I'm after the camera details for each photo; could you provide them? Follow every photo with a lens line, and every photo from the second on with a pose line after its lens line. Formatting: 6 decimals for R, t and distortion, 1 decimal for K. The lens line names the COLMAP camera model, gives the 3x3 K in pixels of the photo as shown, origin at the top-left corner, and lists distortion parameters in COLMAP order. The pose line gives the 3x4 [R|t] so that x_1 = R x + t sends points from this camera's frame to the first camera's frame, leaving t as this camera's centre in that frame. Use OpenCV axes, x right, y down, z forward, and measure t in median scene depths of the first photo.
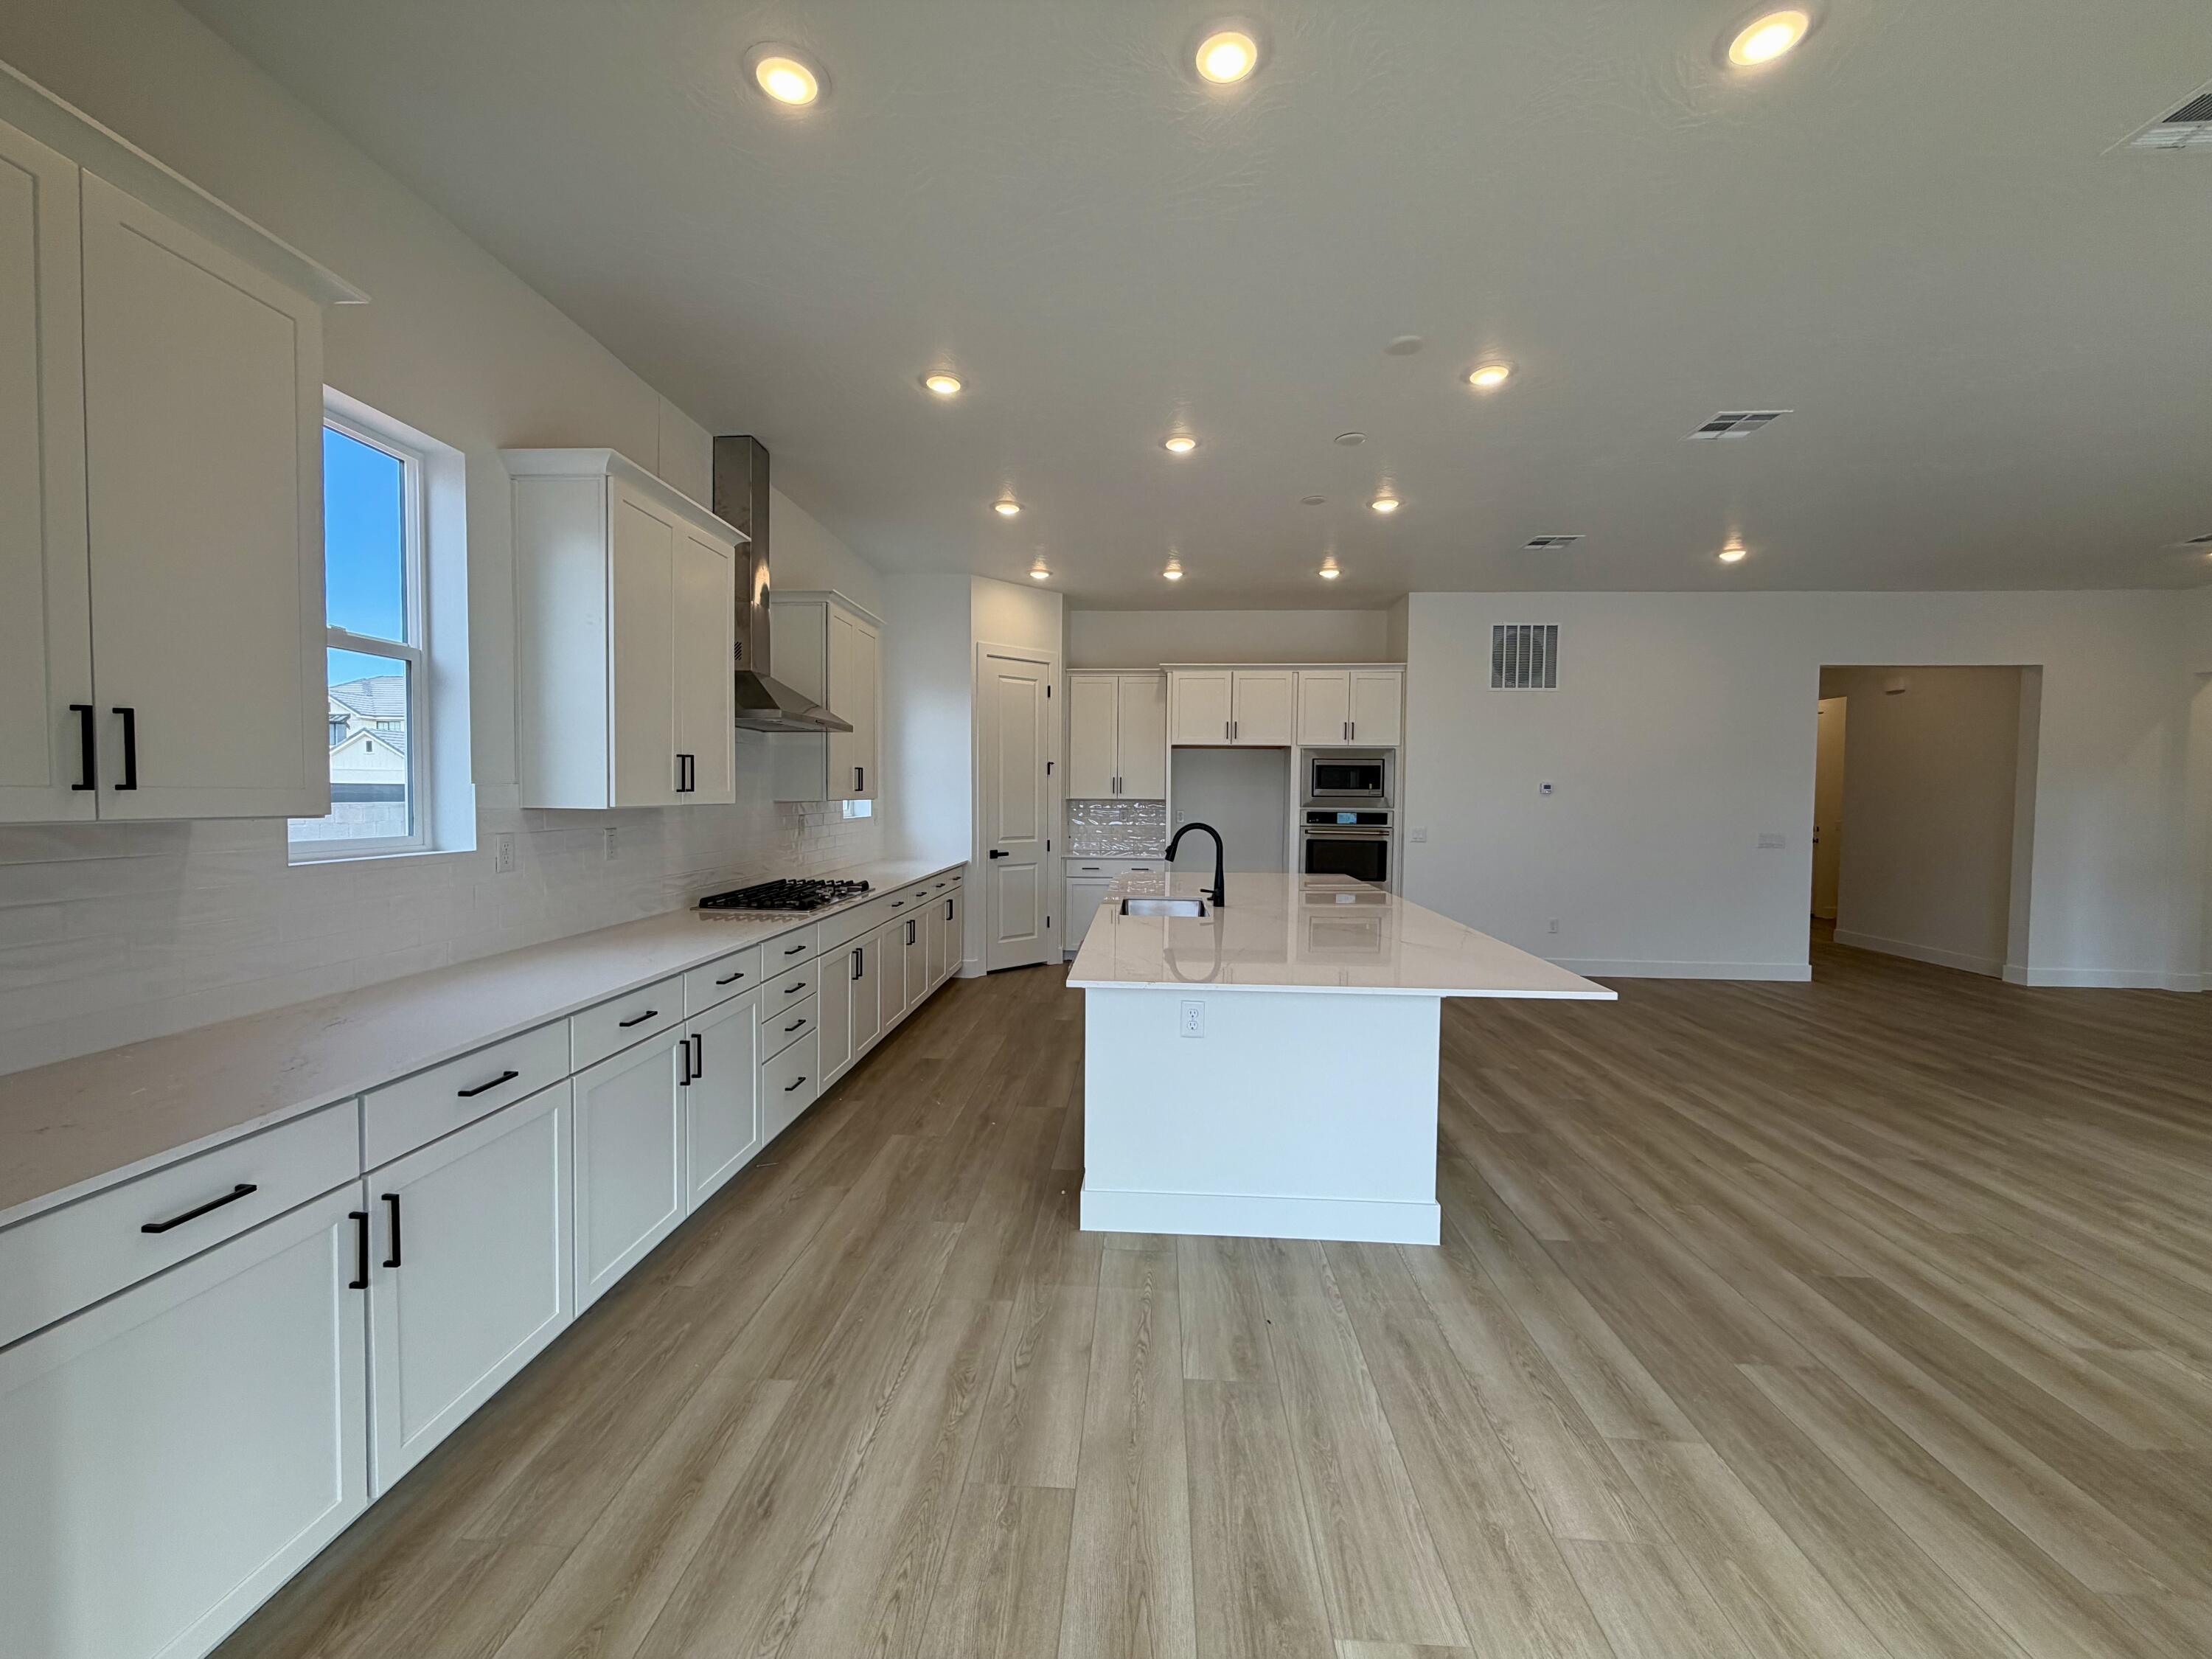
lens RADIAL K [[879.5, 0, 1106.9], [0, 879.5, 822.9], [0, 0, 1]] dist [-0.001709, -0.000281]
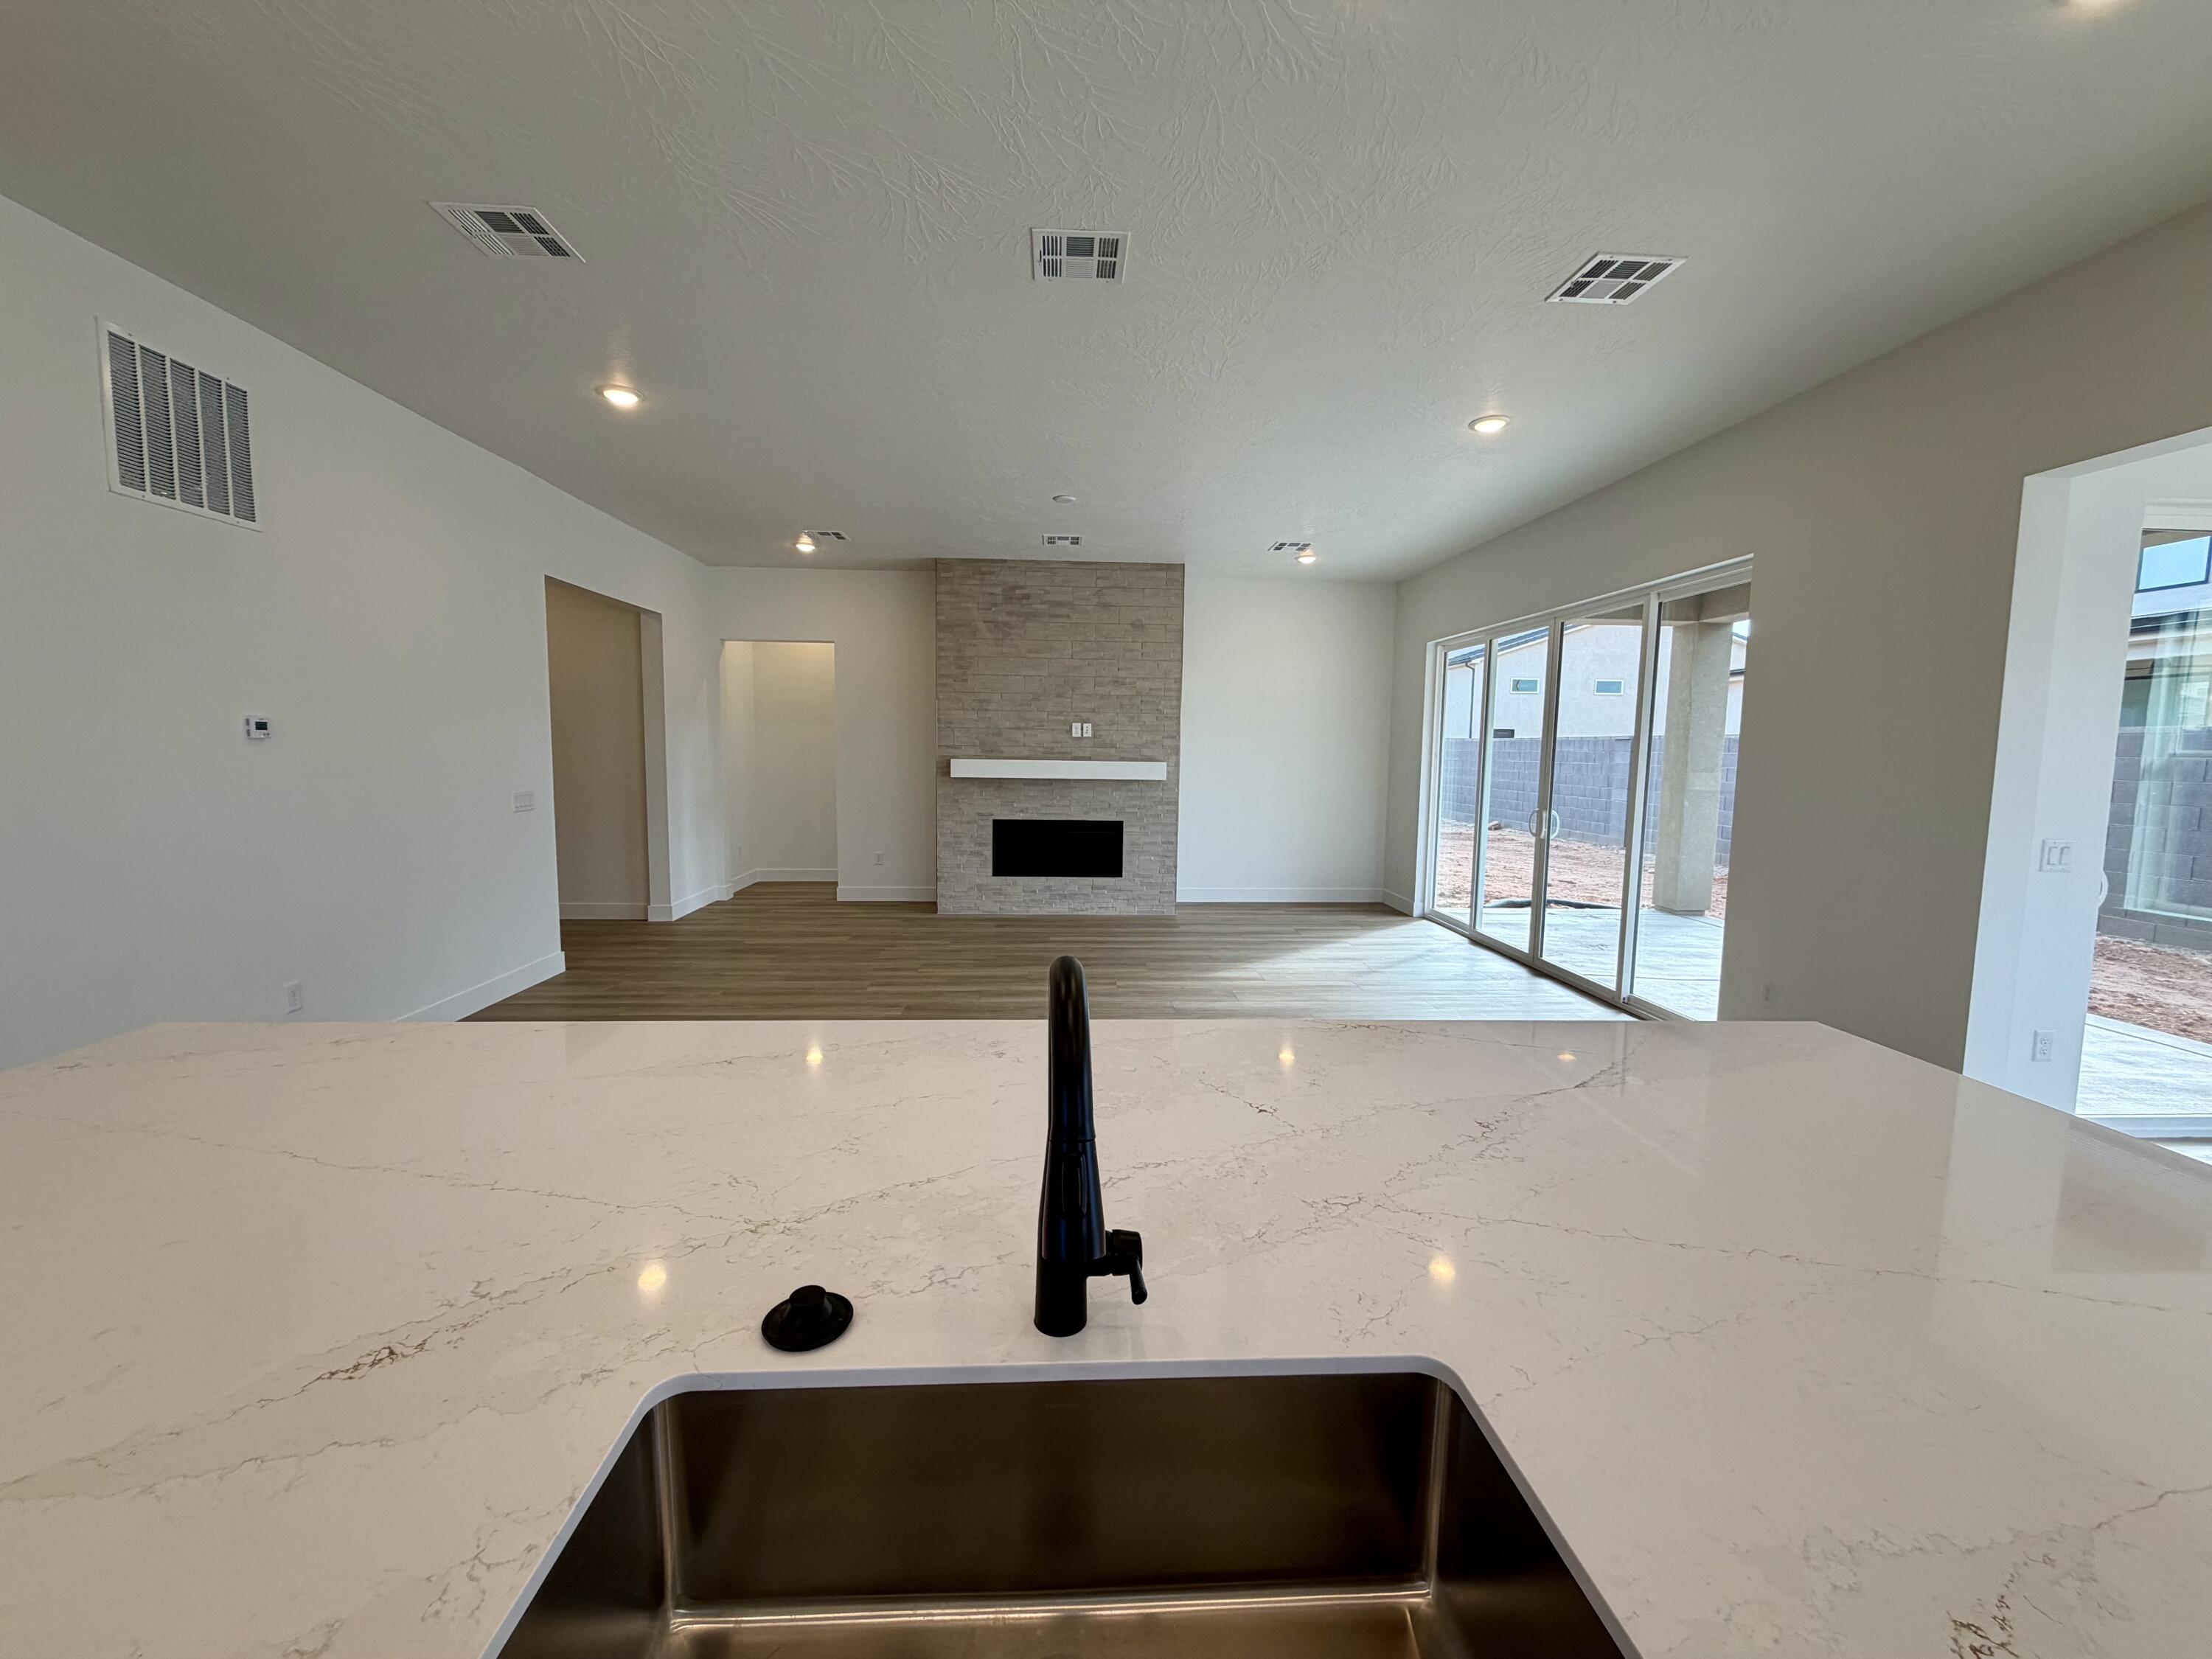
lens RADIAL K [[879.5, 0, 1097.9], [0, 879.5, 808.9], [0, 0, 1]] dist [-0.001709, -0.000281]
pose [[-0.104250, -0.082309, 0.991139, -0.037504], [0.023013, 0.996103, 0.085141, -0.025676], [-0.994285, 0.031685, -0.101950, 0.587673]]
